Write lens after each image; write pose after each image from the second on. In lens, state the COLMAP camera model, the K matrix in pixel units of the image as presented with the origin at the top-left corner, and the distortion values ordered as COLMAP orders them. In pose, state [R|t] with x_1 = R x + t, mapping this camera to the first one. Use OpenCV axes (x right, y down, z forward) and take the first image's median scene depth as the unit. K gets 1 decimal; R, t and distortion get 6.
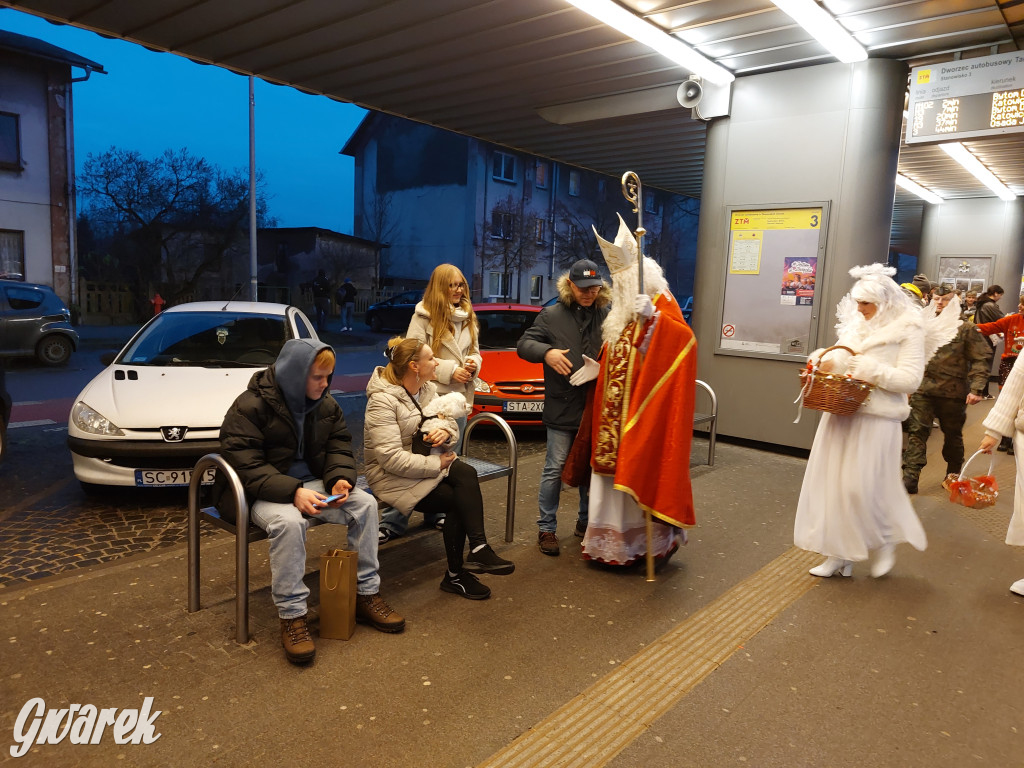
lens RADIAL K [[751.3, 0, 512.0], [0, 751.3, 384.0], [0, 0, 1]] dist [0.073549, -0.085496]
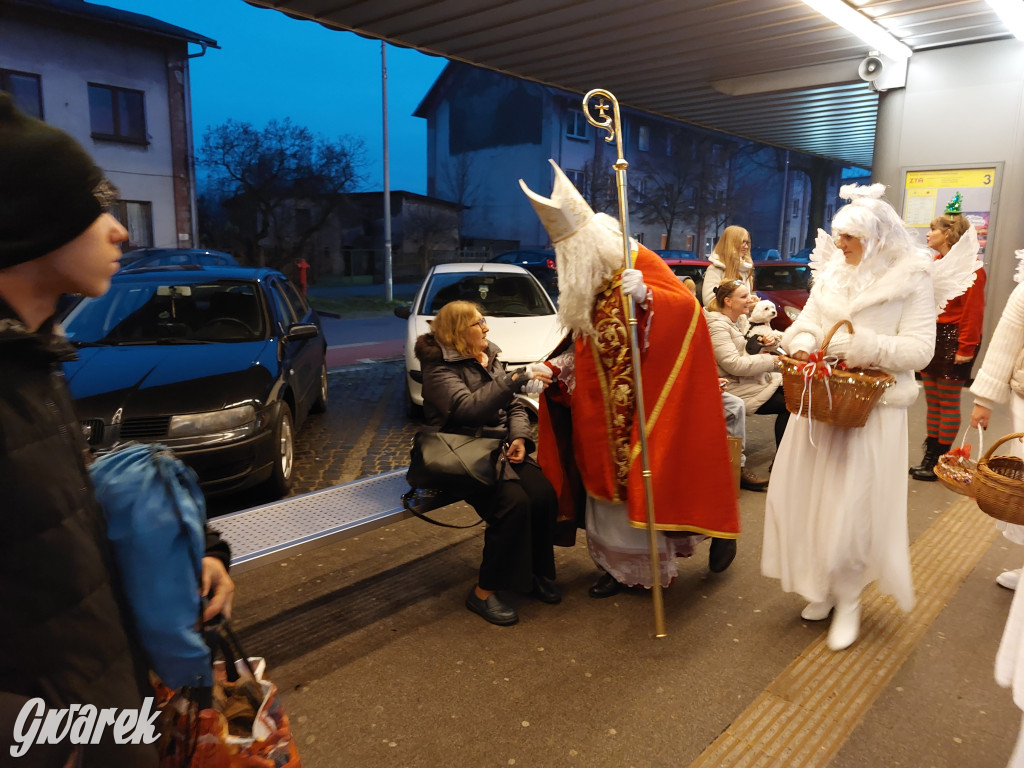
lens RADIAL K [[773.9, 0, 509.9], [0, 773.9, 368.6], [0, 0, 1]] dist [0.059551, -0.077253]
pose [[0.998772, -0.013468, -0.047667, -0.254846], [0.014867, 0.999465, 0.029121, 0.022278], [0.047250, -0.029794, 0.998439, -0.201540]]
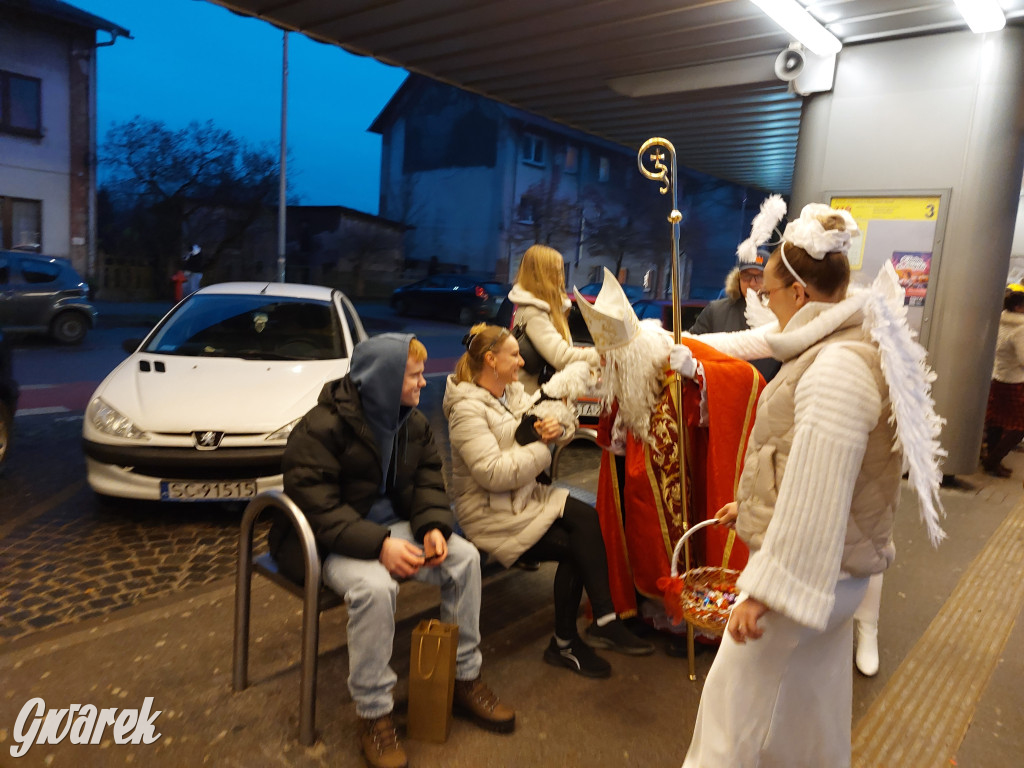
lens RADIAL K [[759.0, 0, 519.3], [0, 759.0, 370.6], [0, 0, 1]] dist [0.061325, -0.069208]
pose [[0.999441, 0.031989, -0.009725, -0.061944], [-0.031996, 0.999488, -0.000512, -0.013966], [0.009703, 0.000822, 0.999953, 0.102395]]
